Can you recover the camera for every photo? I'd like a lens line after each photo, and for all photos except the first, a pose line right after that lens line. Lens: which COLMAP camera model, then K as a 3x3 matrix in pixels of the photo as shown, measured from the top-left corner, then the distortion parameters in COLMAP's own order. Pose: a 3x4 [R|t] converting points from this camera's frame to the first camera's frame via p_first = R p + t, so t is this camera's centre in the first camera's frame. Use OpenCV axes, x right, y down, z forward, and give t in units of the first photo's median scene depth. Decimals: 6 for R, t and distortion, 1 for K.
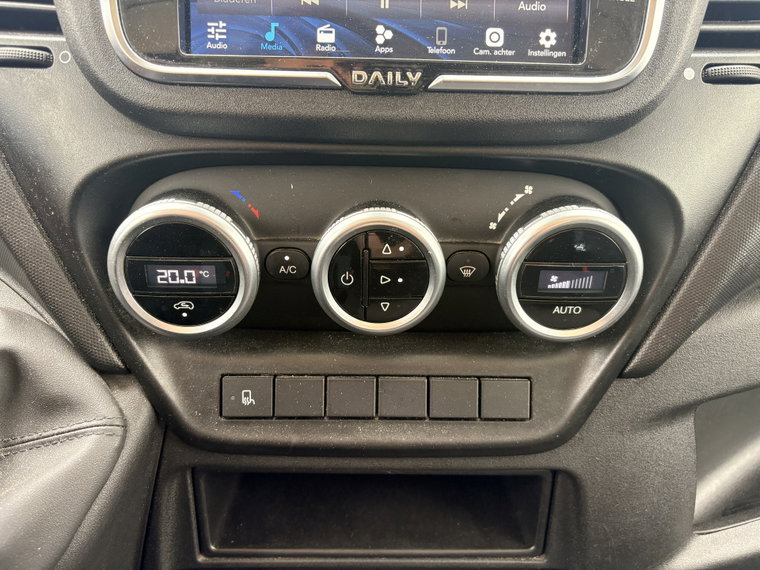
lens RADIAL K [[574.8, 0, 379.0], [0, 574.8, 286.7], [0, 0, 1]] dist [0.027072, -0.040626]
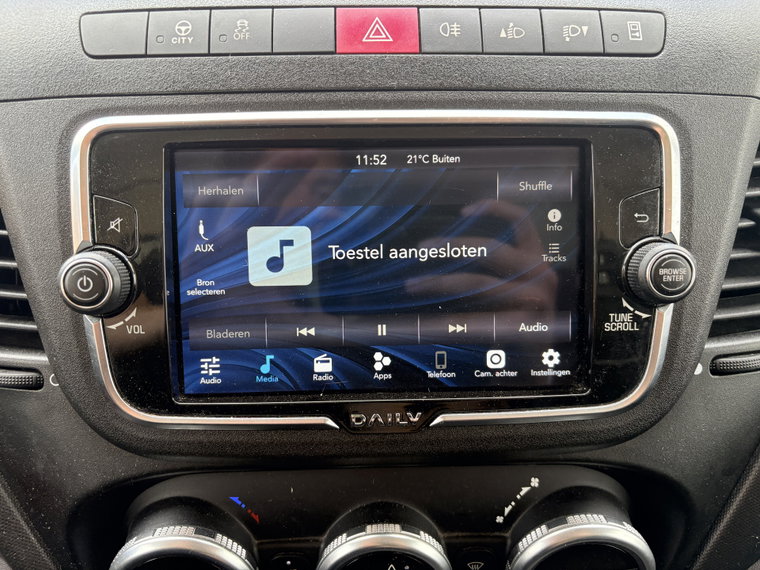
lens RADIAL K [[574.8, 0, 379.7], [0, 574.8, 286.1], [0, 0, 1]] dist [0.027072, -0.040626]
pose [[0.999537, -0.030180, -0.003873, 0.012171], [0.030226, 0.999468, 0.012213, -0.574615], [0.003503, -0.012324, 0.999918, 0.031117]]
